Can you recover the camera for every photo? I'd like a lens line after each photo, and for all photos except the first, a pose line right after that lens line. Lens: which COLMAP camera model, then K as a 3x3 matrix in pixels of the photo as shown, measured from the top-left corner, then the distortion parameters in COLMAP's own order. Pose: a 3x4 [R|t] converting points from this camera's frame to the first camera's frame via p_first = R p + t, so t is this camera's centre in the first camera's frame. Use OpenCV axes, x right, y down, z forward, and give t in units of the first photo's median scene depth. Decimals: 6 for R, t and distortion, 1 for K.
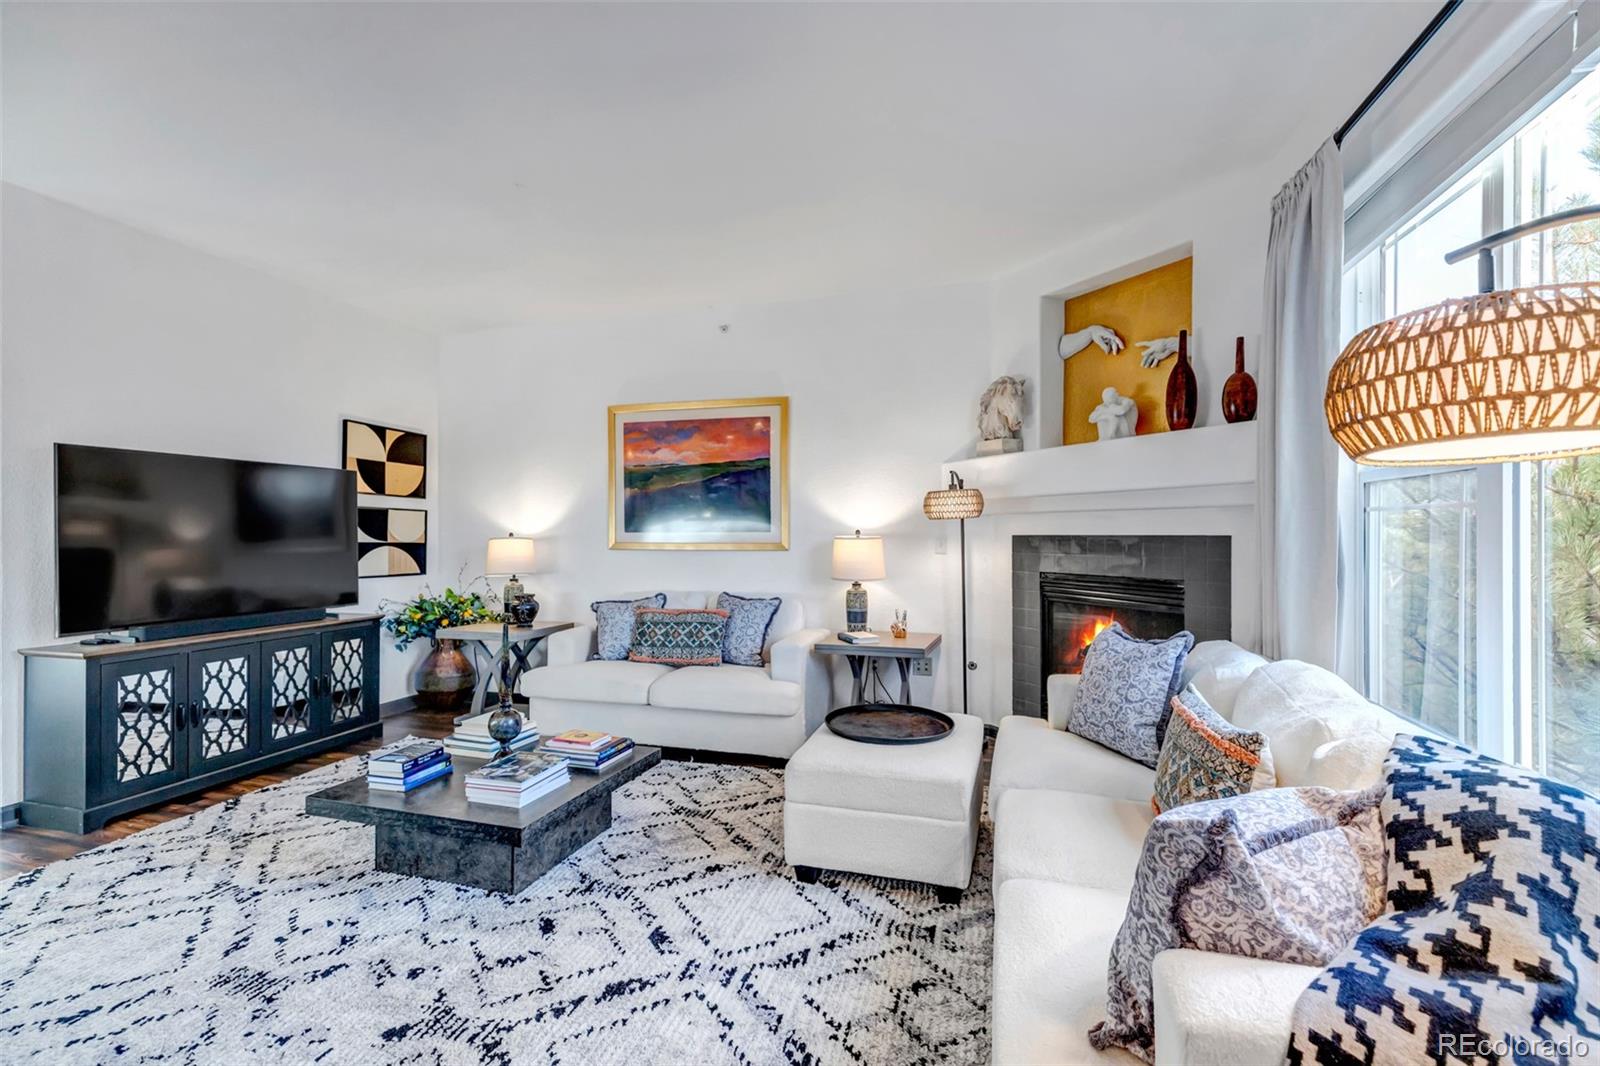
lens RADIAL K [[732.4, 0, 800.5], [0, 732.4, 534.2], [0, 0, 1]] dist [0.005691, -0.001869]
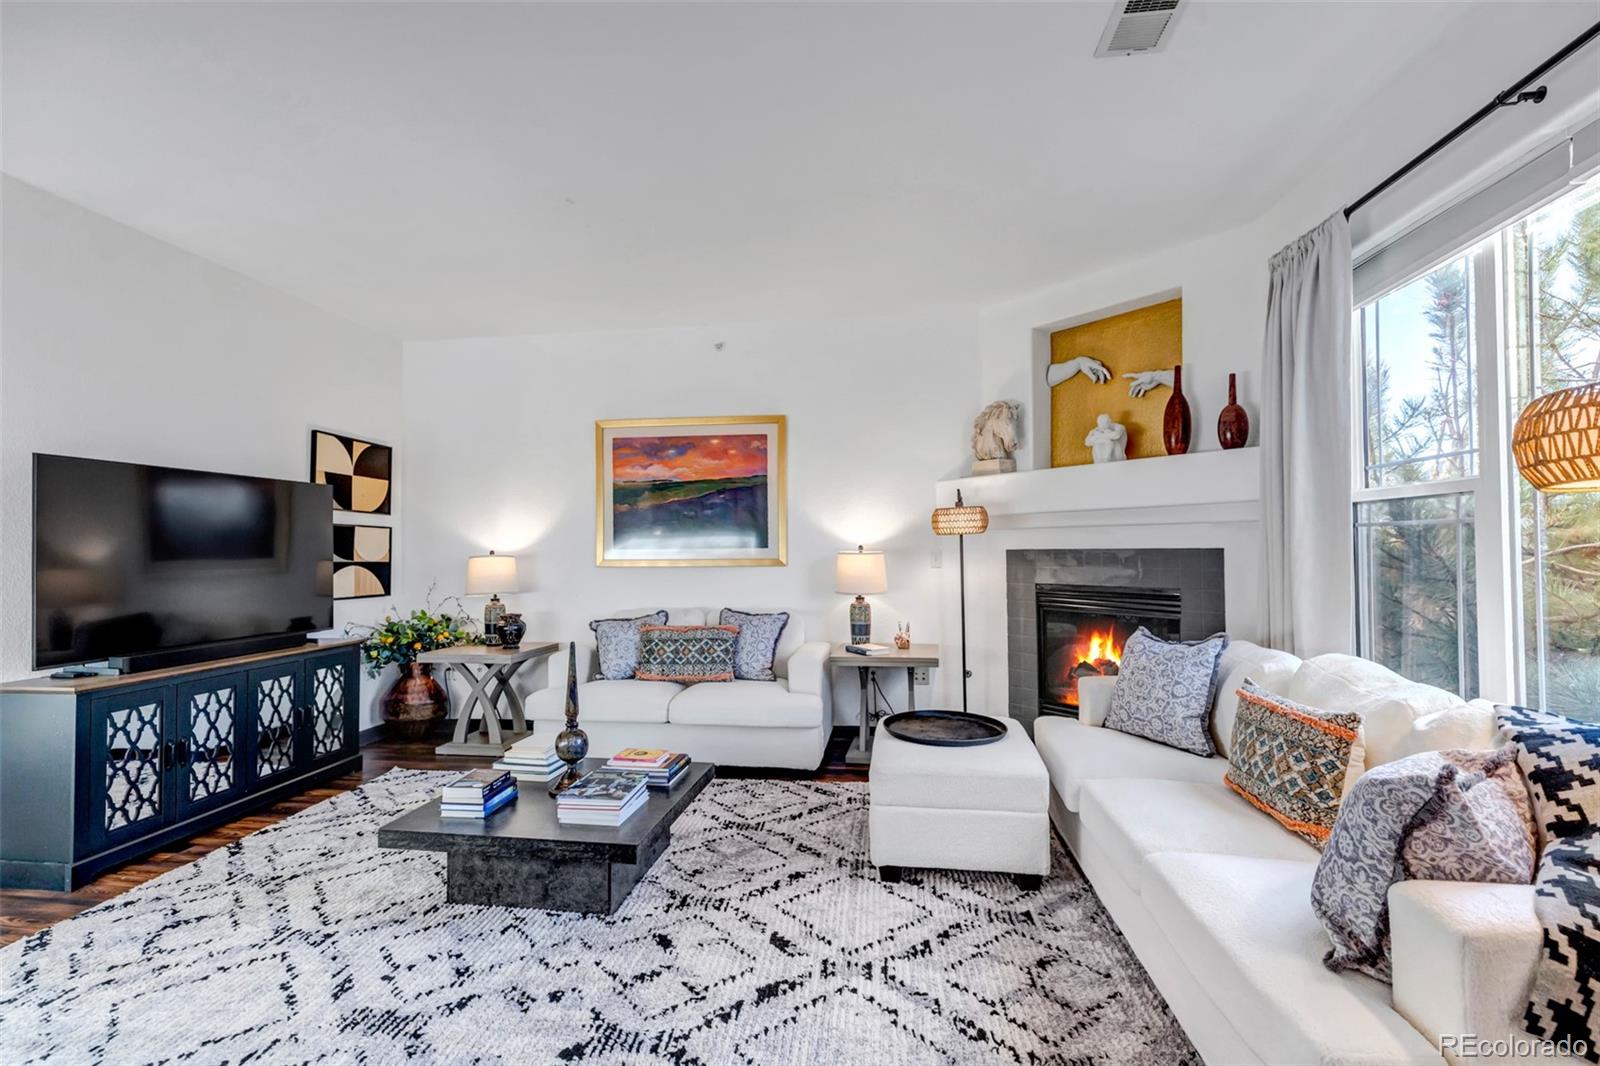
lens RADIAL K [[732.4, 0, 833.7], [0, 732.4, 533.8], [0, 0, 1]] dist [0.005691, -0.001869]
pose [[0.988920, -0.003339, 0.148414, -0.193516], [0.006663, 0.999738, -0.021904, 0.000542], [-0.148302, 0.022650, 0.988683, -0.028754]]
